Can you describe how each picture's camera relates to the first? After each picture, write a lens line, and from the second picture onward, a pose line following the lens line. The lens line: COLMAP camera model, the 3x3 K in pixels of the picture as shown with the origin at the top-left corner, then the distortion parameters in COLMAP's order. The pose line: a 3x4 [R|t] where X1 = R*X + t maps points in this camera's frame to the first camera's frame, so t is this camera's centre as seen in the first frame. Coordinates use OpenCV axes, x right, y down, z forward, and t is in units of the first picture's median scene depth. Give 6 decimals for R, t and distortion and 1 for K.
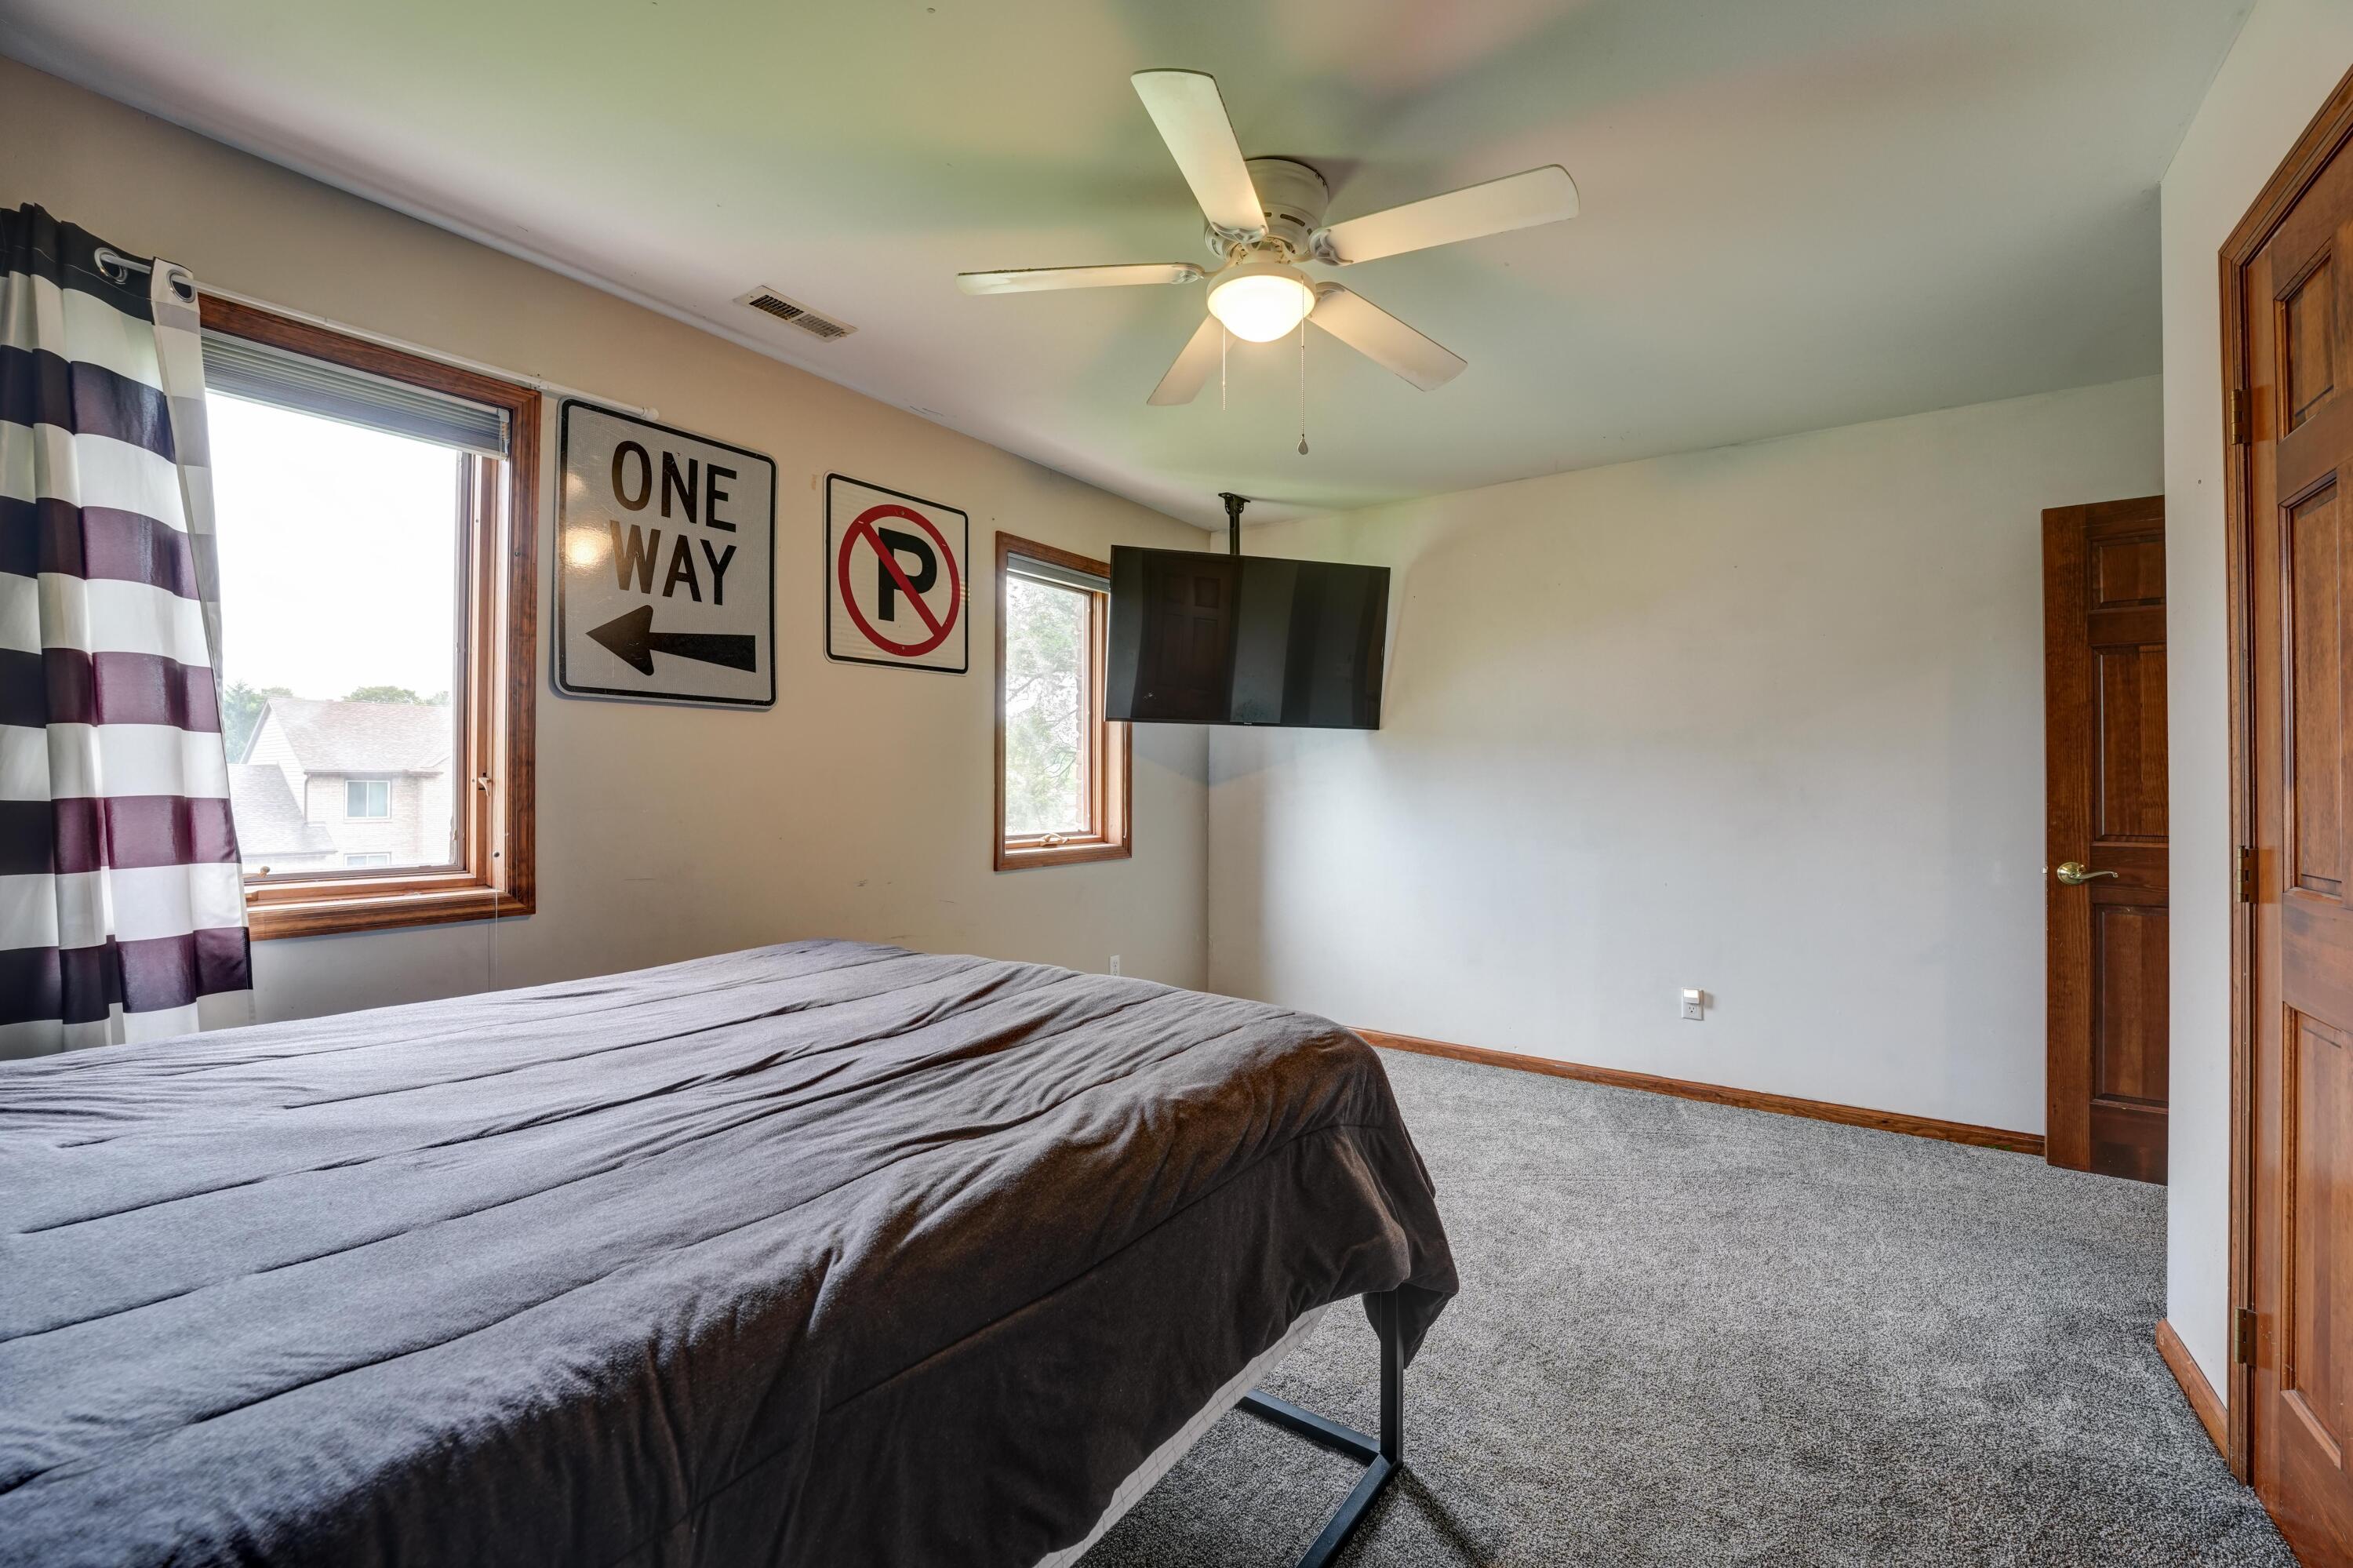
lens RADIAL K [[965.7, 0, 1176.5], [0, 965.7, 784.0], [0, 0, 1]] dist [-0.026480, 0.000003]
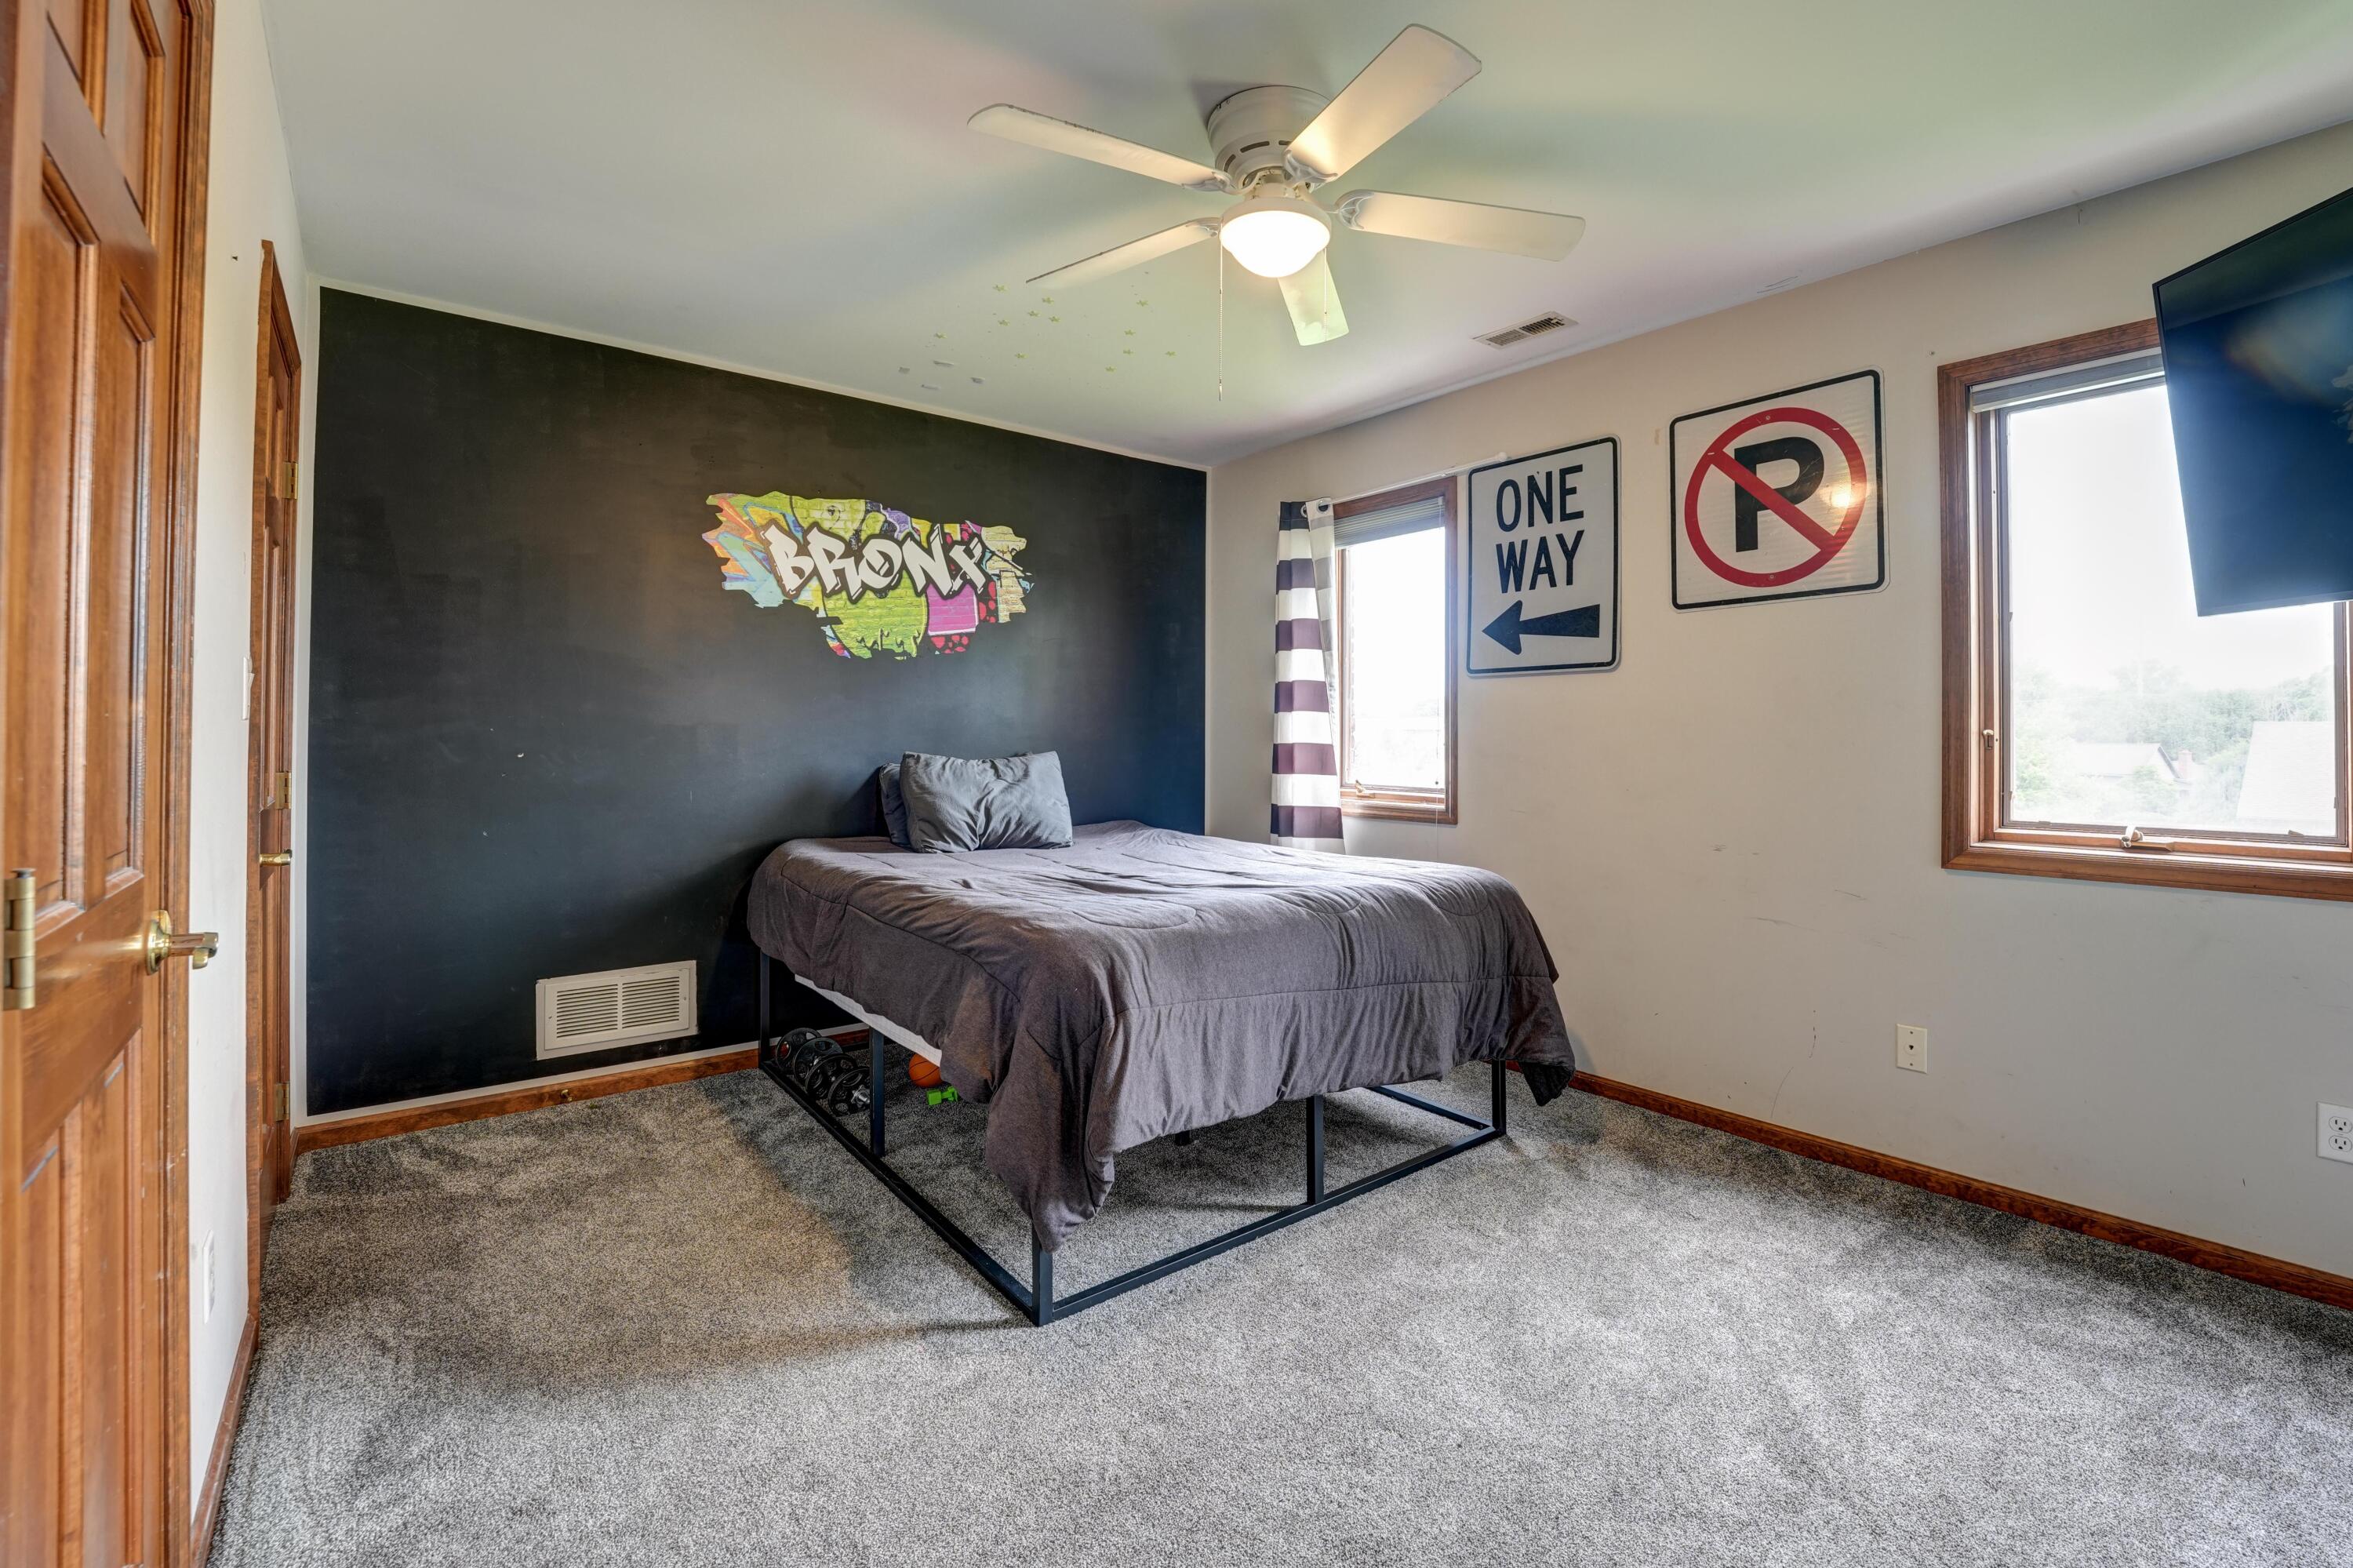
lens RADIAL K [[965.7, 0, 1176.5], [0, 965.7, 784.0], [0, 0, 1]] dist [-0.026480, 0.000003]
pose [[-0.275255, 0.025864, -0.961023, 0.802931], [-0.019622, 0.999279, 0.032514, 0.027704], [0.961171, 0.027807, -0.274549, 0.883002]]
